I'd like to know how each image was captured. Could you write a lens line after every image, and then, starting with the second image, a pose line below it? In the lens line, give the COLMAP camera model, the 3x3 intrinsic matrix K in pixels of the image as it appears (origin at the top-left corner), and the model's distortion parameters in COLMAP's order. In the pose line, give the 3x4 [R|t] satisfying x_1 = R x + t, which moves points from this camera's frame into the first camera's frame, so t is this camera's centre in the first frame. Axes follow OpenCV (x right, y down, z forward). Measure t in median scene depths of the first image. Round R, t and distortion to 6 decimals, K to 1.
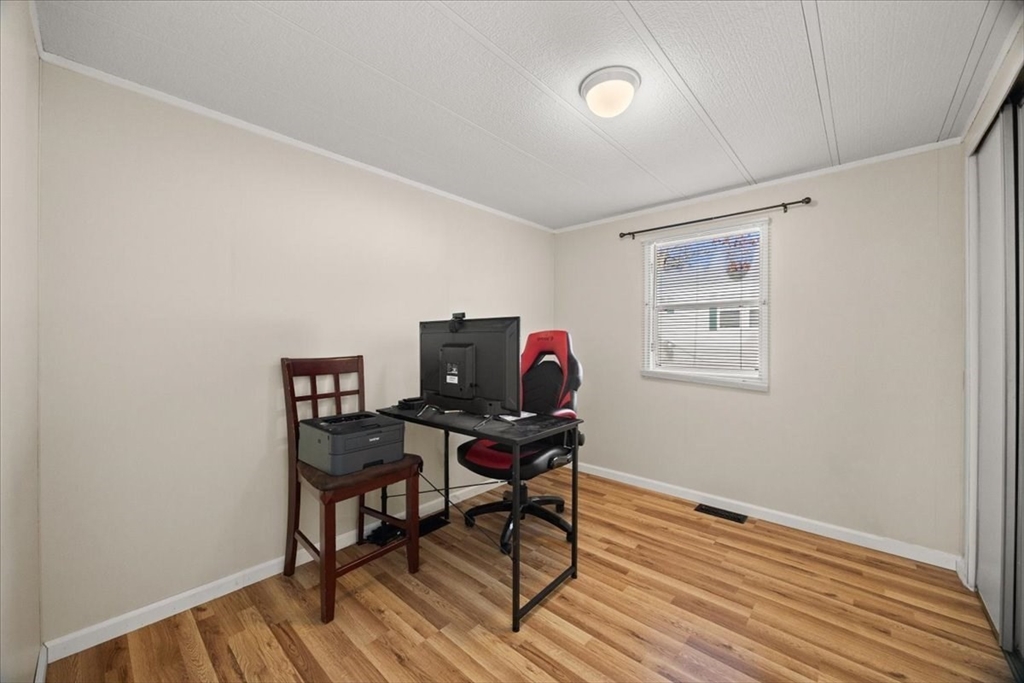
lens RADIAL K [[404.5, 0, 506.3], [0, 404.5, 340.9], [0, 0, 1]] dist [0.002734, 0.000155]
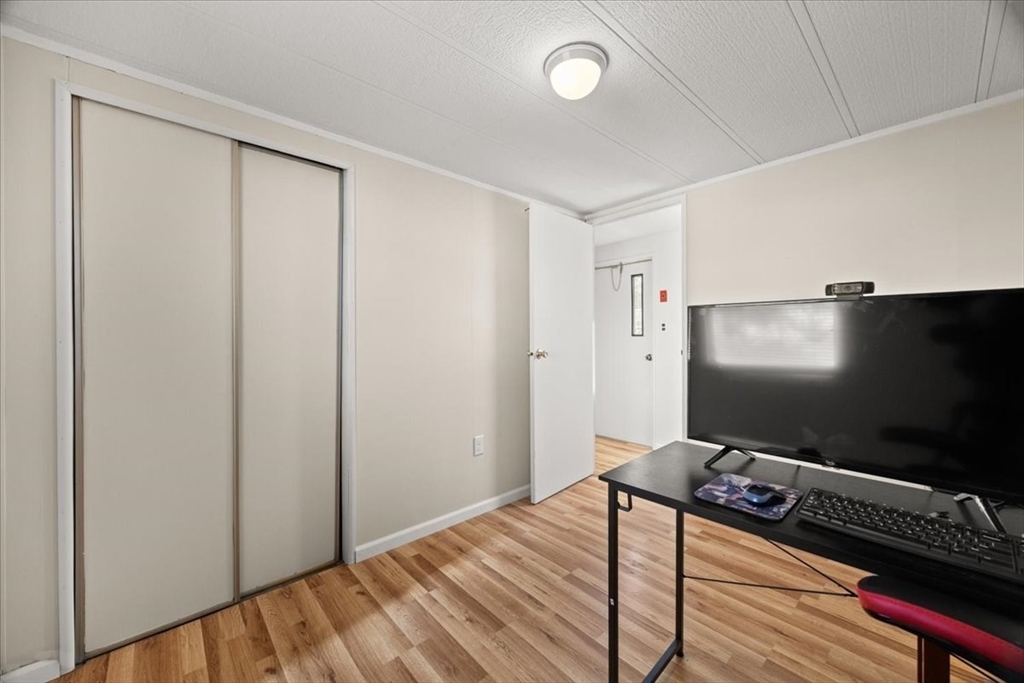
lens RADIAL K [[390.7, 0, 509.0], [0, 390.7, 337.7], [0, 0, 1]] dist [0.001453, 0.000137]
pose [[-0.994144, -0.001075, 0.108060, 0.307175], [-0.000072, 0.999957, 0.009288, -0.009898], [-0.108065, 0.009226, -0.994101, 1.888207]]
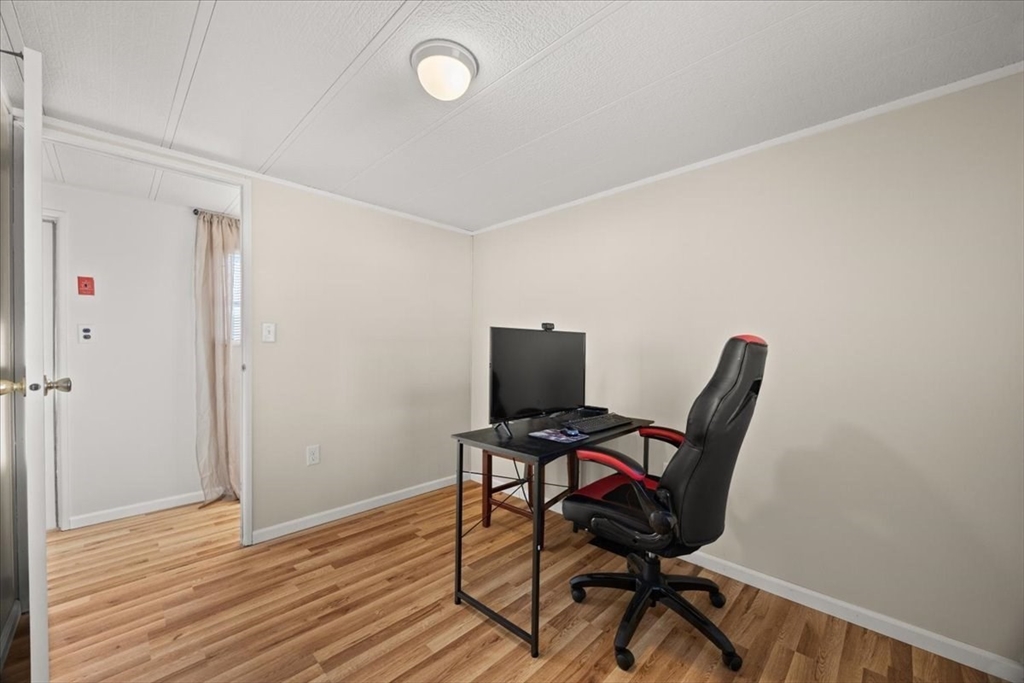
lens RADIAL K [[395.0, 0, 513.7], [0, 395.0, 356.0], [0, 0, 1]] dist [-0.000455, -0.000025]
pose [[-0.043921, 0.016478, -0.998899, 1.105810], [-0.008651, 0.999820, 0.016873, -0.005172], [0.998998, 0.009382, -0.043771, 1.184094]]
